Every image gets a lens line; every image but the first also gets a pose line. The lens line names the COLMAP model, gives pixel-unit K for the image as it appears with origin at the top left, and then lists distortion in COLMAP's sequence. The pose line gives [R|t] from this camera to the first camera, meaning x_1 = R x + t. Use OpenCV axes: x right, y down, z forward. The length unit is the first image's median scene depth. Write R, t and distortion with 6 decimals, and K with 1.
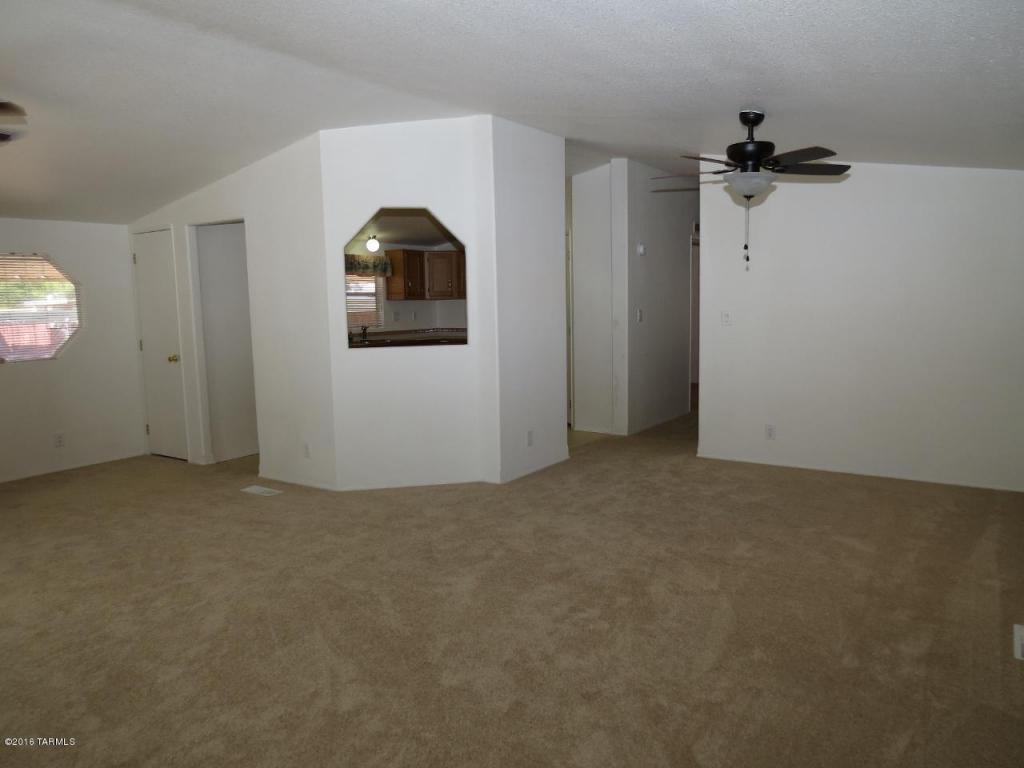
lens RADIAL K [[759.2, 0, 512.0], [0, 759.2, 384.0], [0, 0, 1]] dist [0.006972, 0.004882]
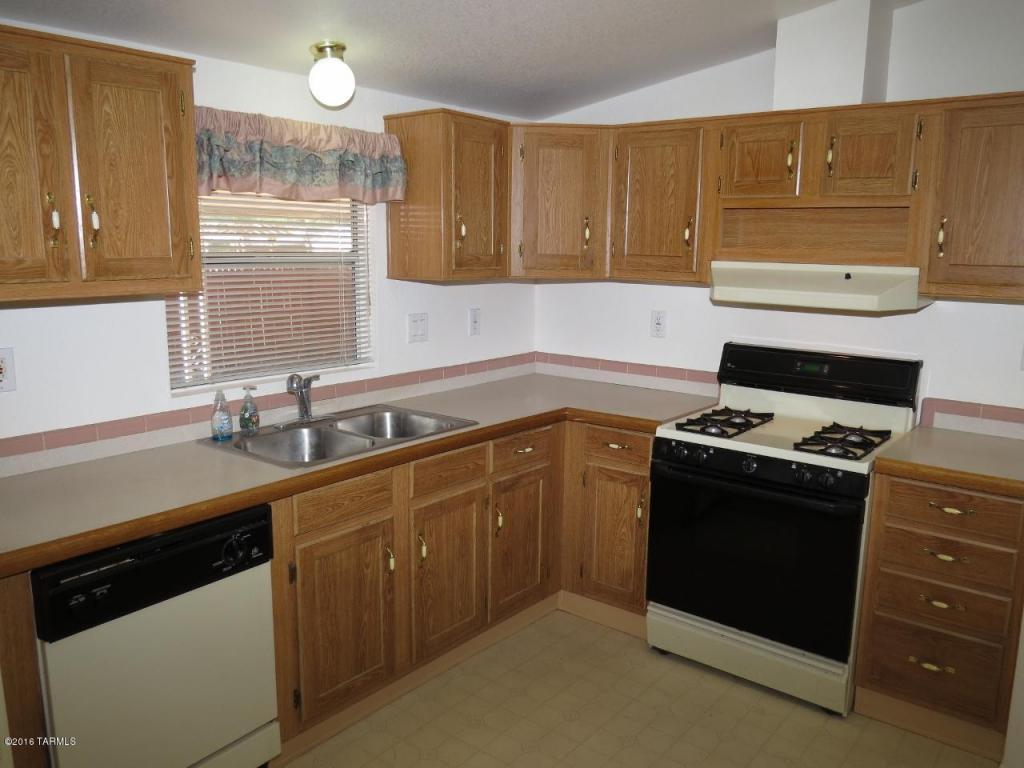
lens RADIAL K [[801.3, 0, 512.0], [0, 801.3, 384.0], [0, 0, 1]] dist [-0.037453, 0.004944]
pose [[0.996664, 0.044669, -0.068302, -0.091274], [-0.039722, 0.996603, 0.072141, -0.094443], [0.071292, -0.069188, 0.995053, 0.684814]]
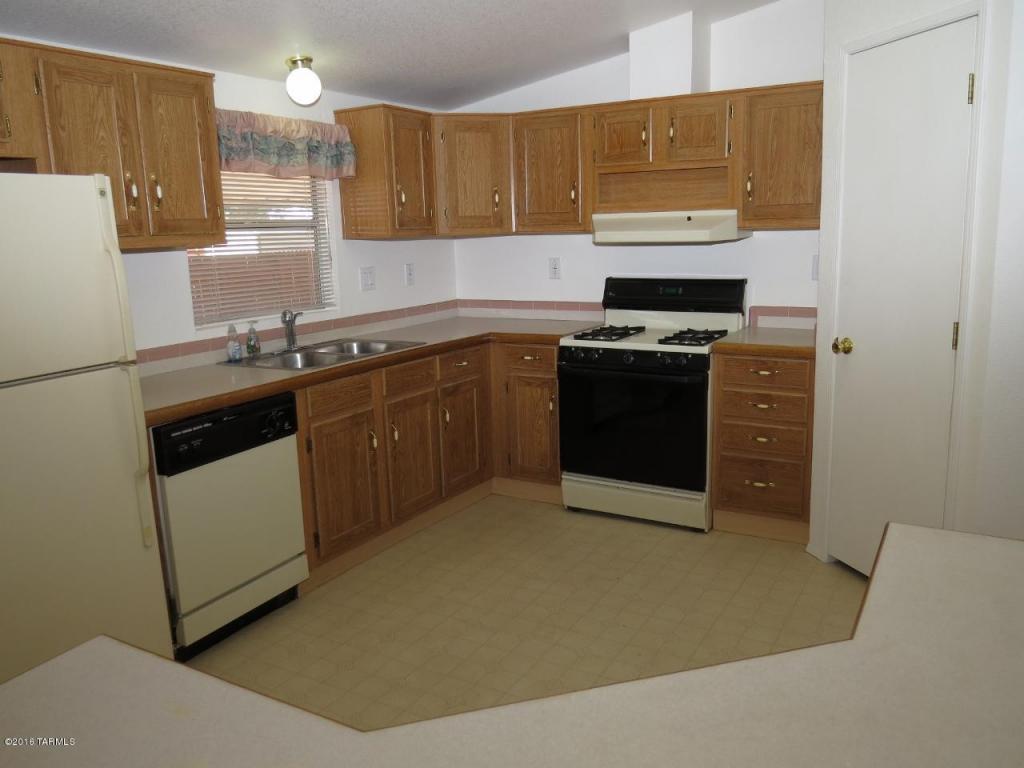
lens RADIAL K [[801.3, 0, 512.0], [0, 801.3, 384.0], [0, 0, 1]] dist [-0.037453, 0.004944]
pose [[0.997818, -0.021286, 0.062498, -0.106976], [0.015916, 0.996236, 0.085211, -0.070330], [-0.064077, -0.084031, 0.994401, 0.583461]]
